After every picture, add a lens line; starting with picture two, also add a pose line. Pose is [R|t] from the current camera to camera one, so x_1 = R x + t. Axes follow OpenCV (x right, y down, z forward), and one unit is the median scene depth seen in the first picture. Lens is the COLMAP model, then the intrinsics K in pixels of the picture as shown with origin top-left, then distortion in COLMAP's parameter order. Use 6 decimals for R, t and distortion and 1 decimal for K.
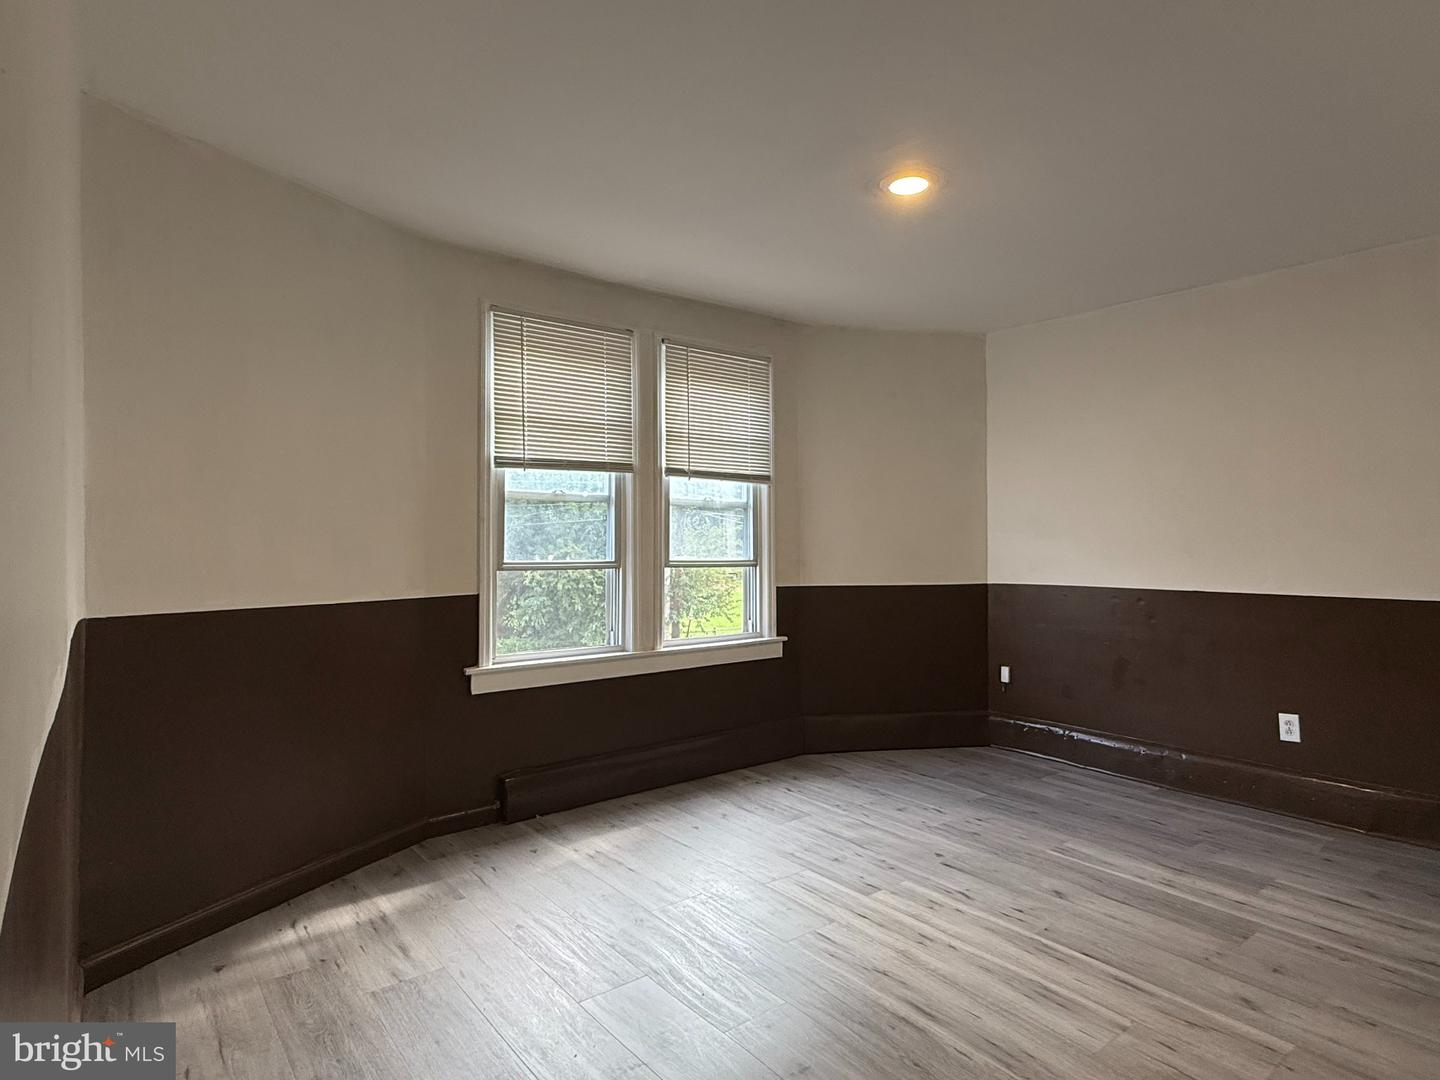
lens RADIAL K [[795.3, 0, 720.0], [0, 795.3, 540.0], [0, 0, 1]] dist [-0.001018, 0.000099]
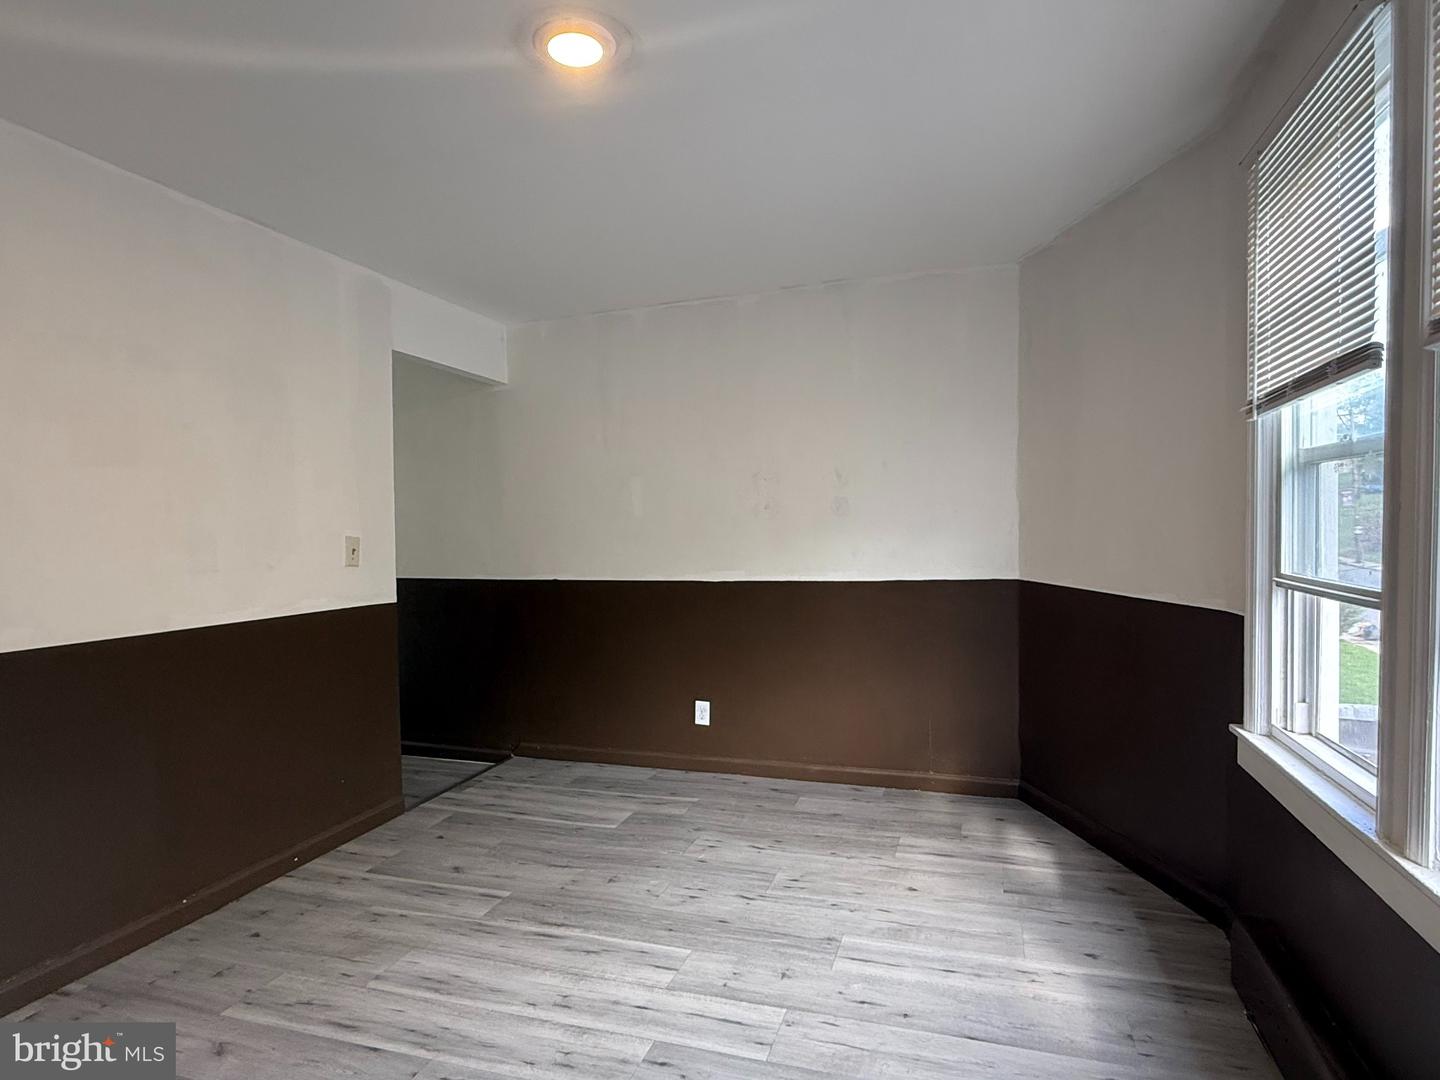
lens RADIAL K [[795.3, 0, 720.0], [0, 795.3, 540.0], [0, 0, 1]] dist [-0.001018, 0.000099]
pose [[-0.831418, 0.025633, -0.555056, 0.590713], [0.020245, 0.999670, 0.015841, -0.020872], [0.555279, 0.001934, -0.831662, 1.835709]]
